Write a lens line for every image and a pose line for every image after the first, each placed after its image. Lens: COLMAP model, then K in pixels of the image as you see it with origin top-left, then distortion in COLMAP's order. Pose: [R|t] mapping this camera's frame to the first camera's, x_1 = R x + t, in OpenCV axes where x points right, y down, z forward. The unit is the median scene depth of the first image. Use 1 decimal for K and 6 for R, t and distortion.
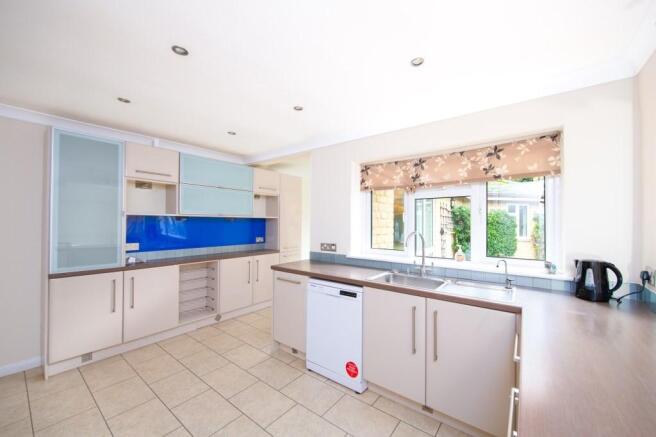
lens RADIAL K [[253.7, 0, 328.0], [0, 253.7, 218.5], [0, 0, 1]] dist [0.001647, 0.000013]
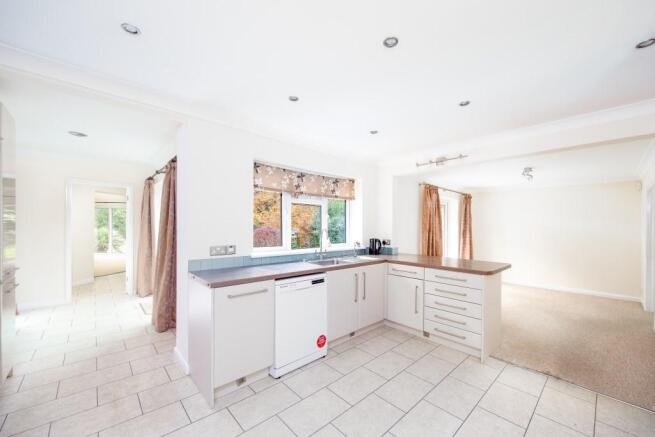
lens RADIAL K [[258.7, 0, 336.6], [0, 258.7, 227.1], [0, 0, 1]] dist [0.000711, -0.000029]
pose [[0.145712, -0.004853, 0.989315, -0.951195], [-0.023765, 0.999682, 0.008404, 0.027169], [-0.989042, -0.024736, 0.145550, 0.641553]]
